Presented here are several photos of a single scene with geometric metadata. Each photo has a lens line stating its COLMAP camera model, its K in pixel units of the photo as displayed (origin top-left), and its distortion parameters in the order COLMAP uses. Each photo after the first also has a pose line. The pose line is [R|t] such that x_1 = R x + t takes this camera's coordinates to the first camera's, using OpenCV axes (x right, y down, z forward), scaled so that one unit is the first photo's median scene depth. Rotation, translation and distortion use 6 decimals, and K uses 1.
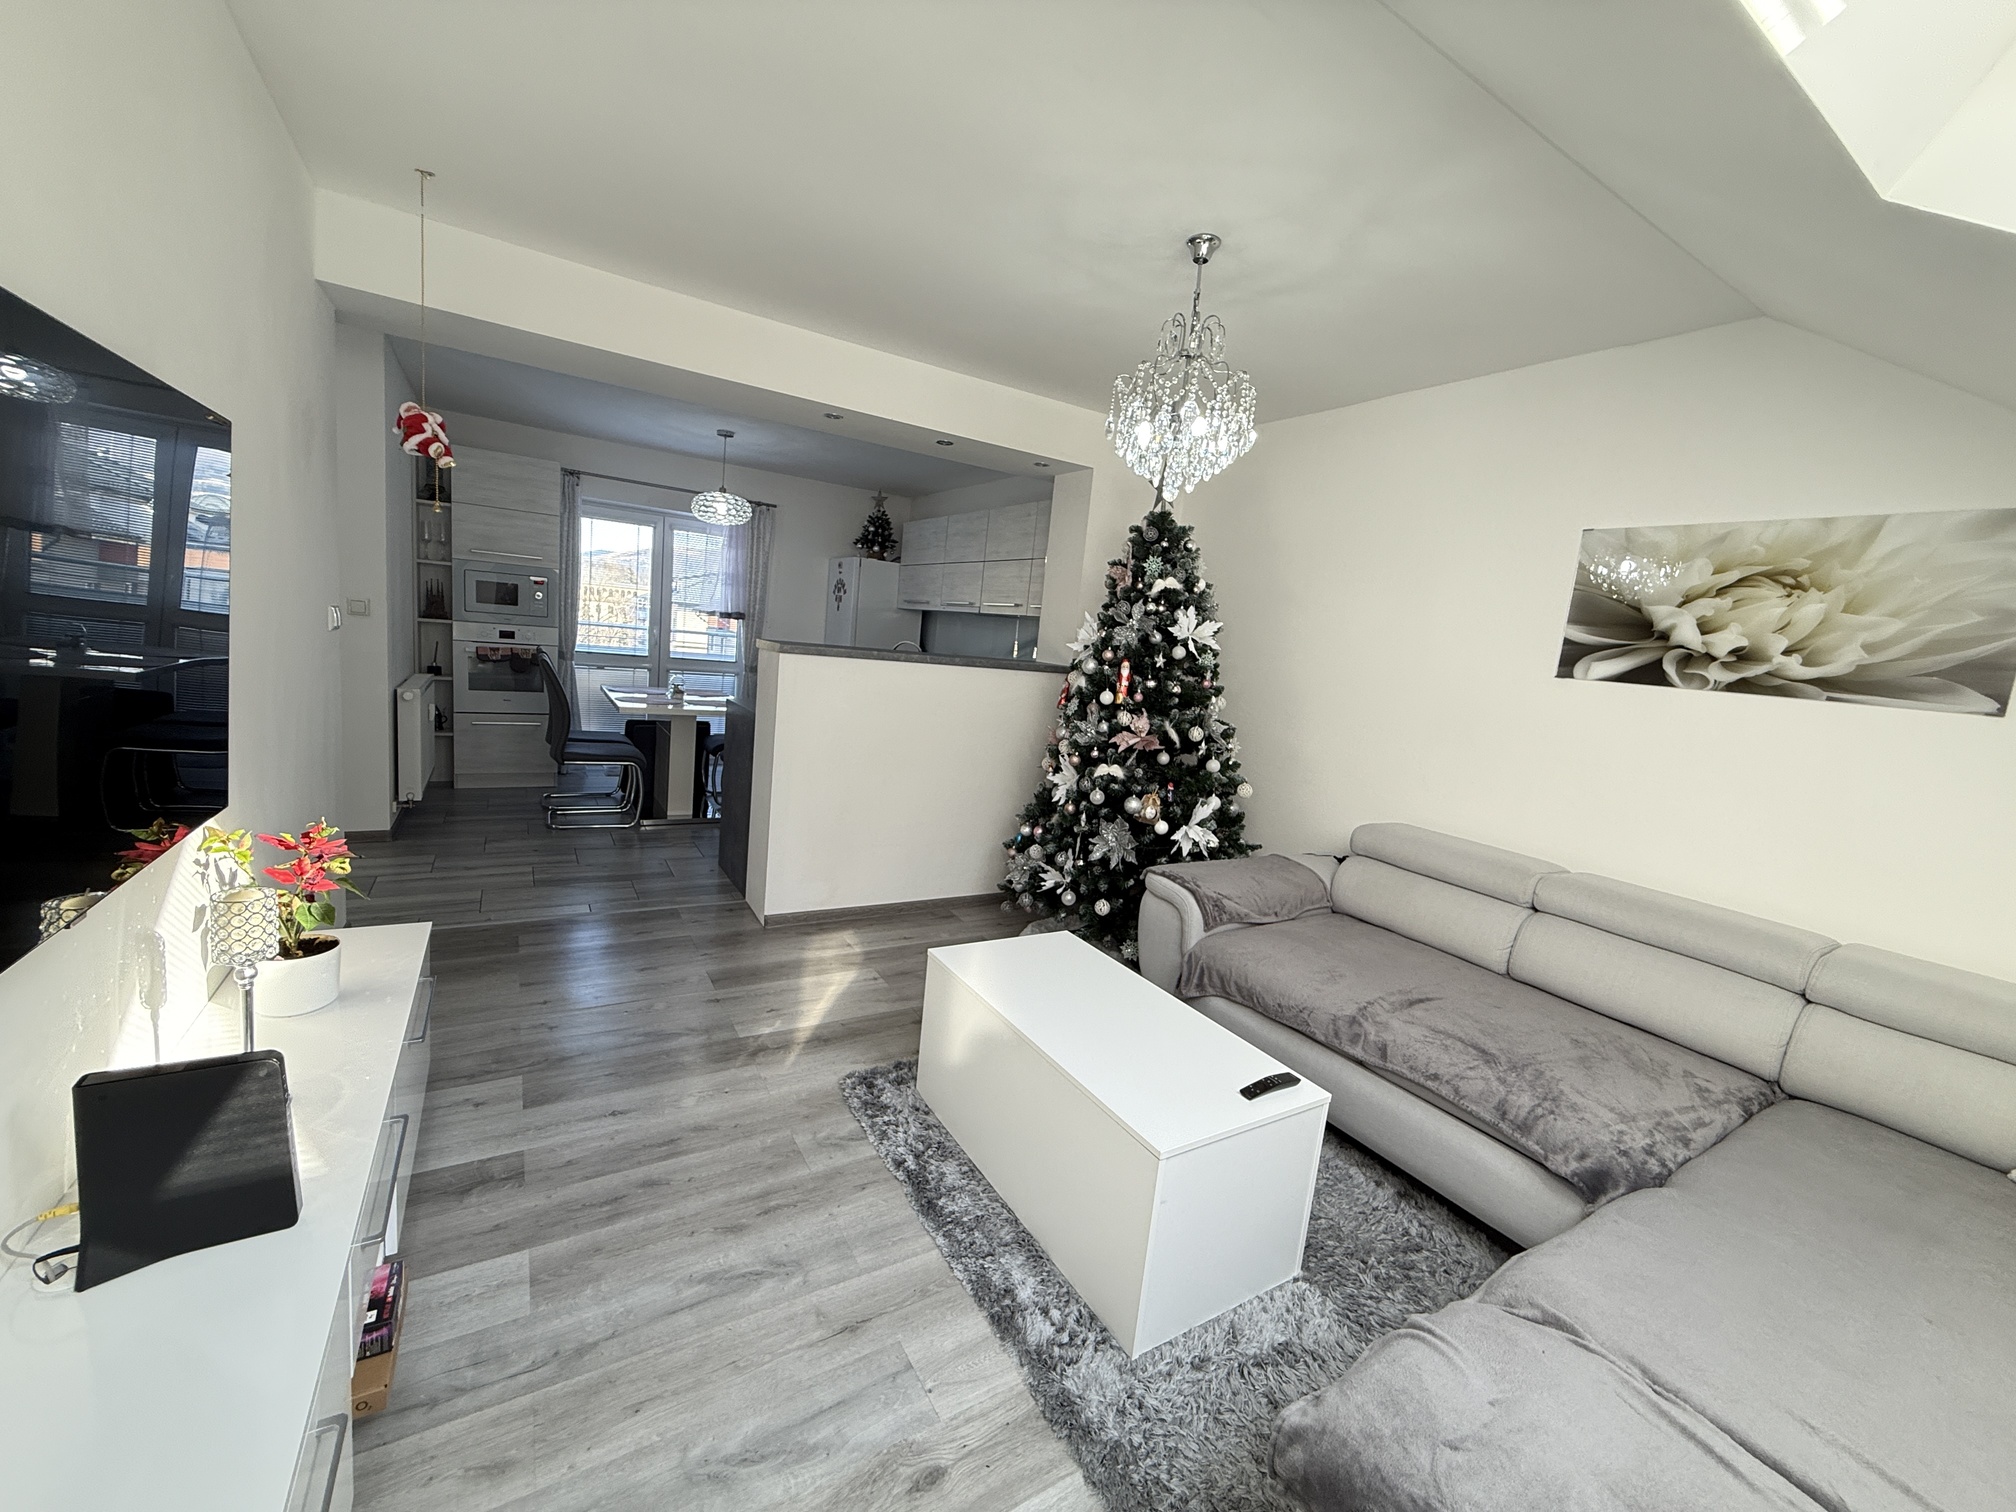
lens RADIAL K [[801.8, 0, 1013.4], [0, 801.8, 753.7], [0, 0, 1]] dist [-0.000232, 0.000074]
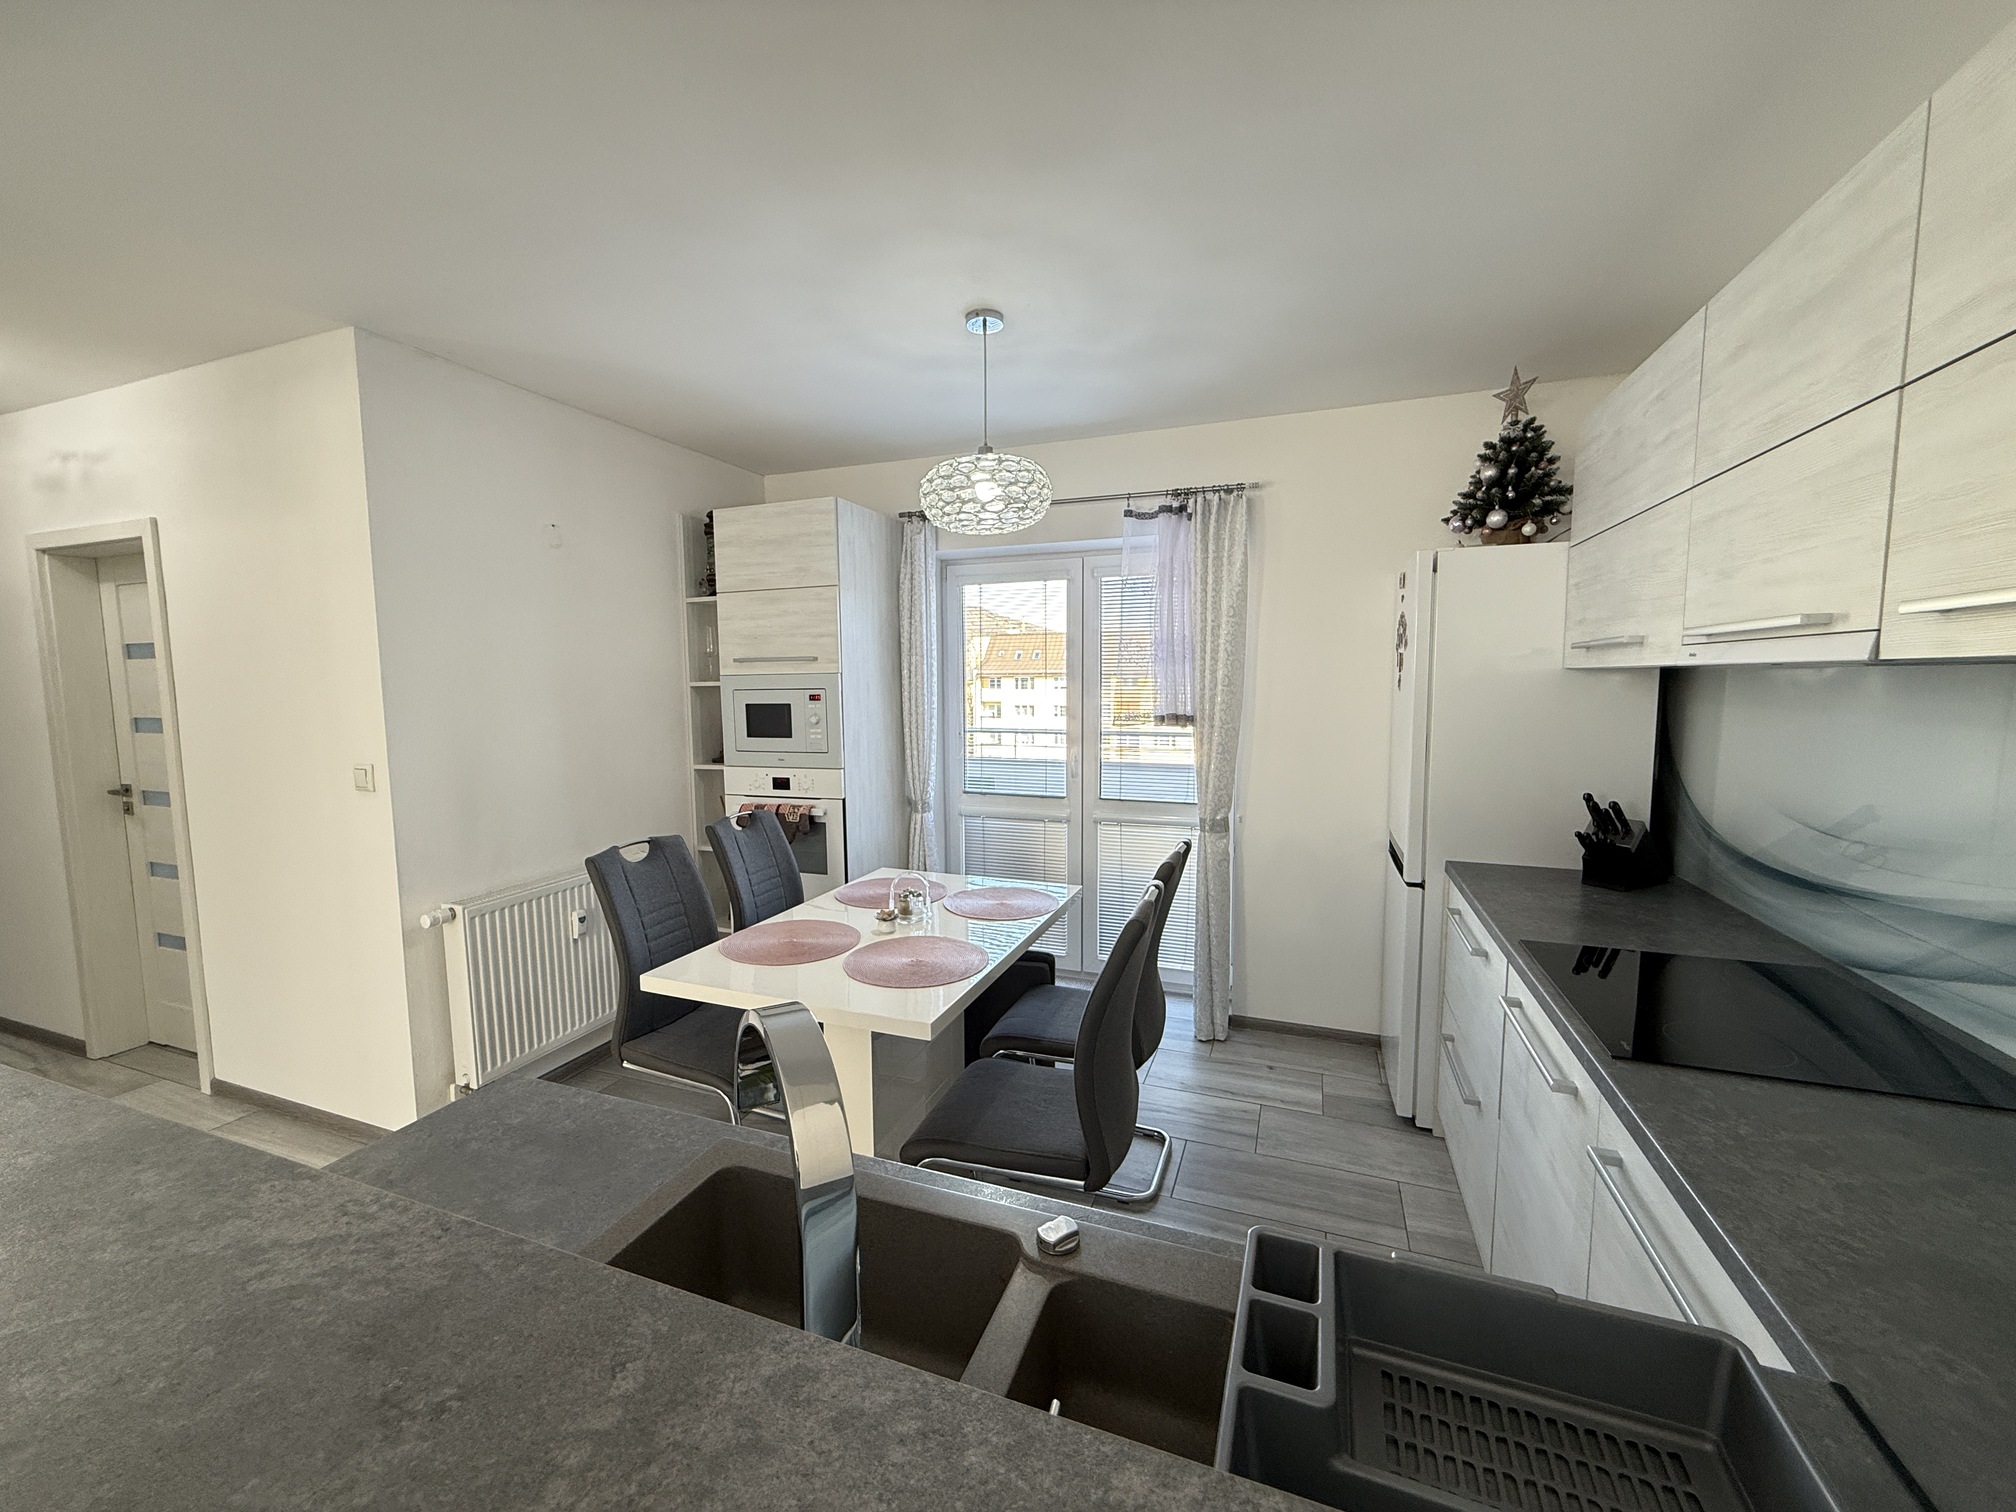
lens RADIAL K [[801.8, 0, 1005.7], [0, 801.8, 753.9], [0, 0, 1]] dist [-0.000232, 0.000074]
pose [[0.604351, -0.026931, -0.796263, -0.016640], [-0.051453, 0.996023, -0.072739, -0.130912], [0.795055, 0.084929, 0.600562, 0.736764]]
